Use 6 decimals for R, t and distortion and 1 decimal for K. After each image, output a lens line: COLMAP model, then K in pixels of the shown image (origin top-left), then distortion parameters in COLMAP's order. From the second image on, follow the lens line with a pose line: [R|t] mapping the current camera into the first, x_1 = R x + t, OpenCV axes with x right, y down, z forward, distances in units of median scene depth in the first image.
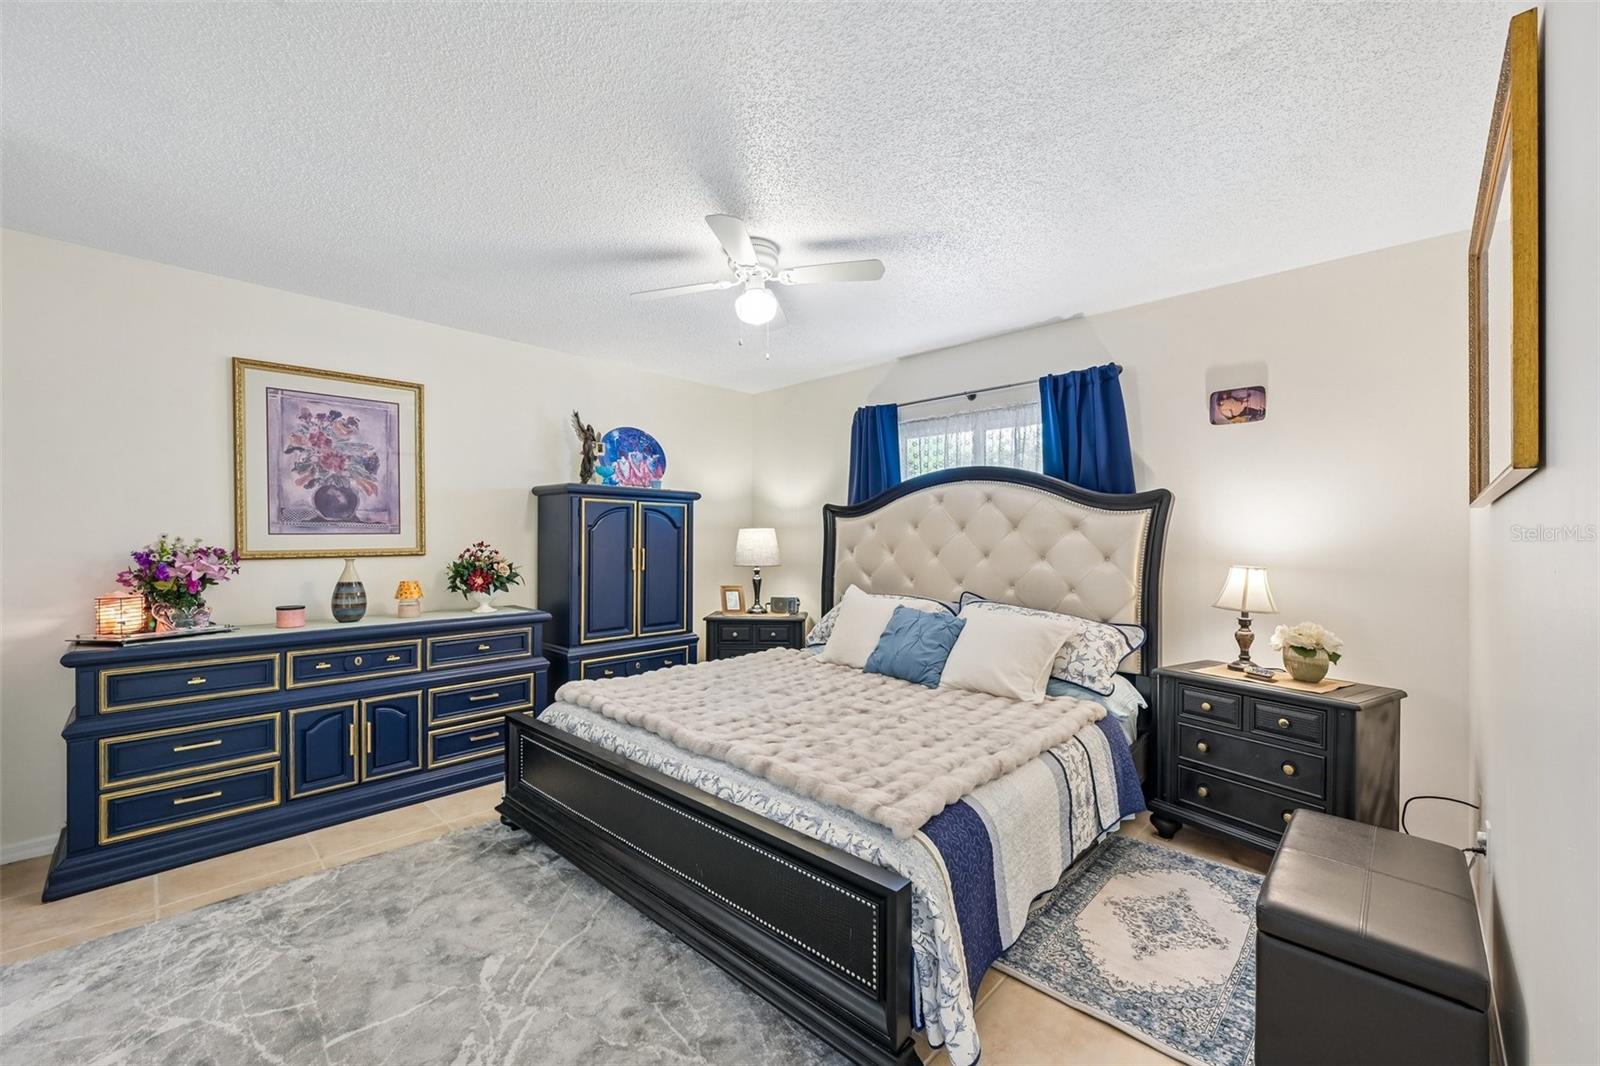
lens RADIAL K [[638.5, 0, 814.3], [0, 638.5, 541.3], [0, 0, 1]] dist [0.001696, -0.000378]
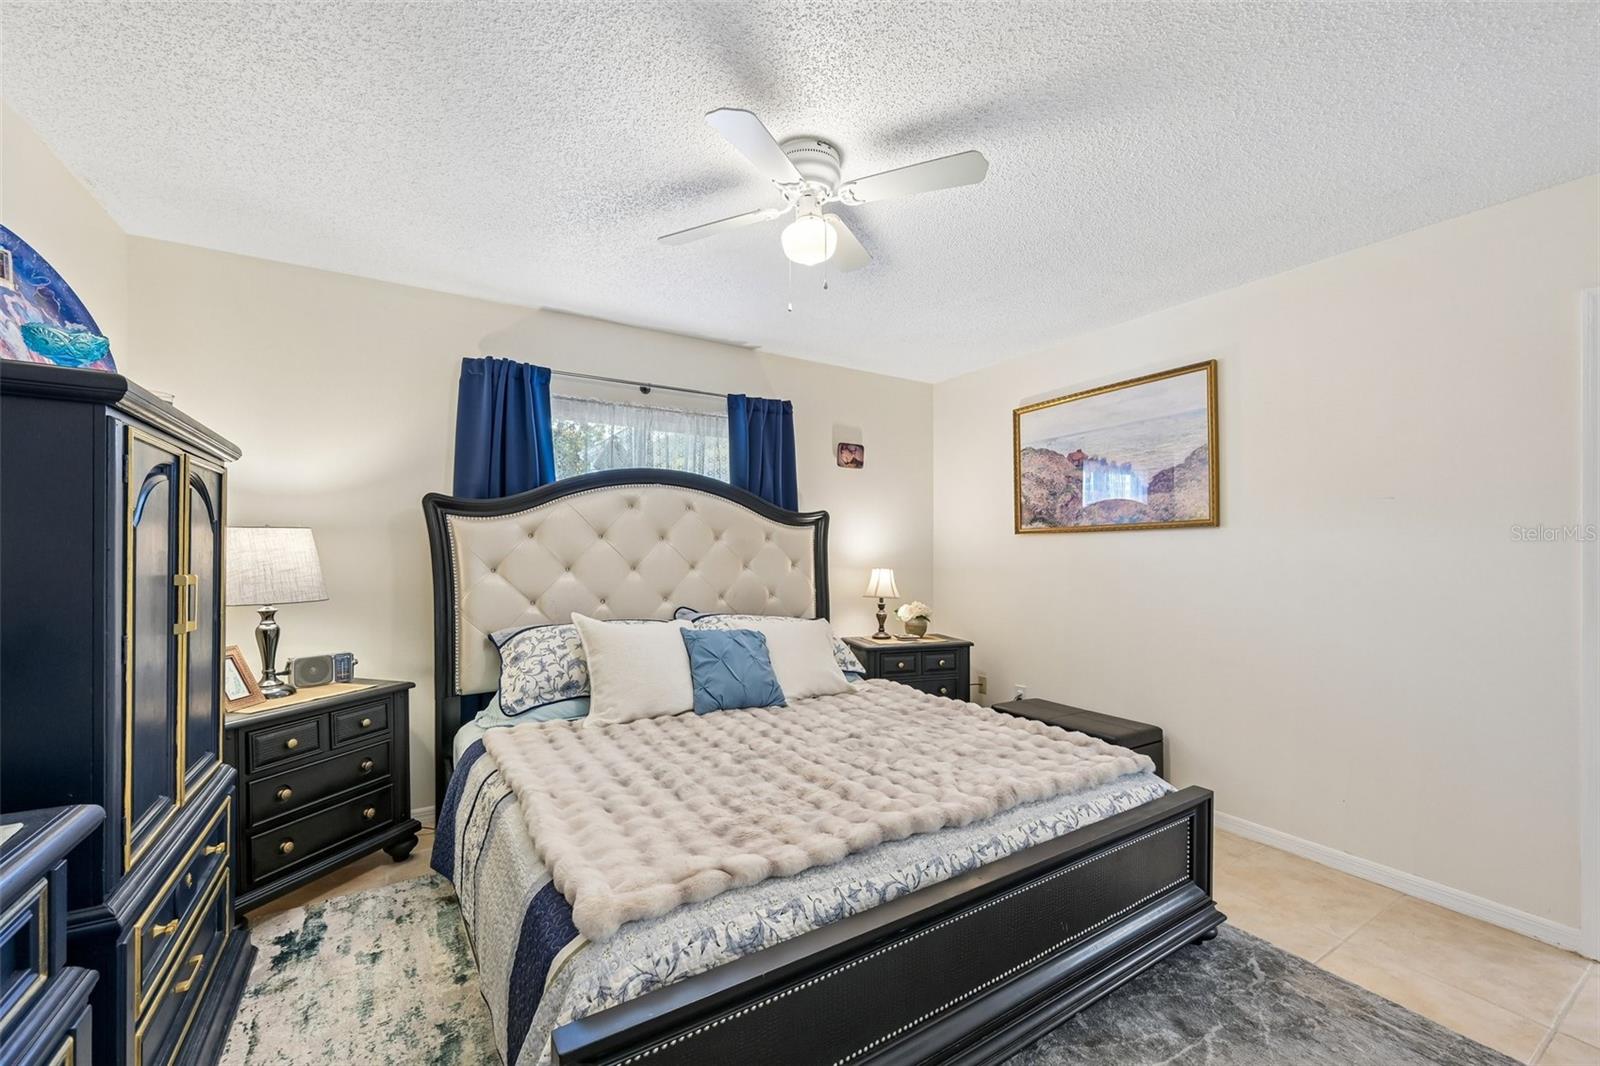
lens RADIAL K [[638.5, 0, 809.9], [0, 638.5, 537.4], [0, 0, 1]] dist [0.001696, -0.000378]
pose [[0.260015, 0.018915, 0.965419, -0.685381], [0.003874, 0.999780, -0.020632, -0.000537], [-0.965597, 0.009104, 0.259884, 0.678148]]
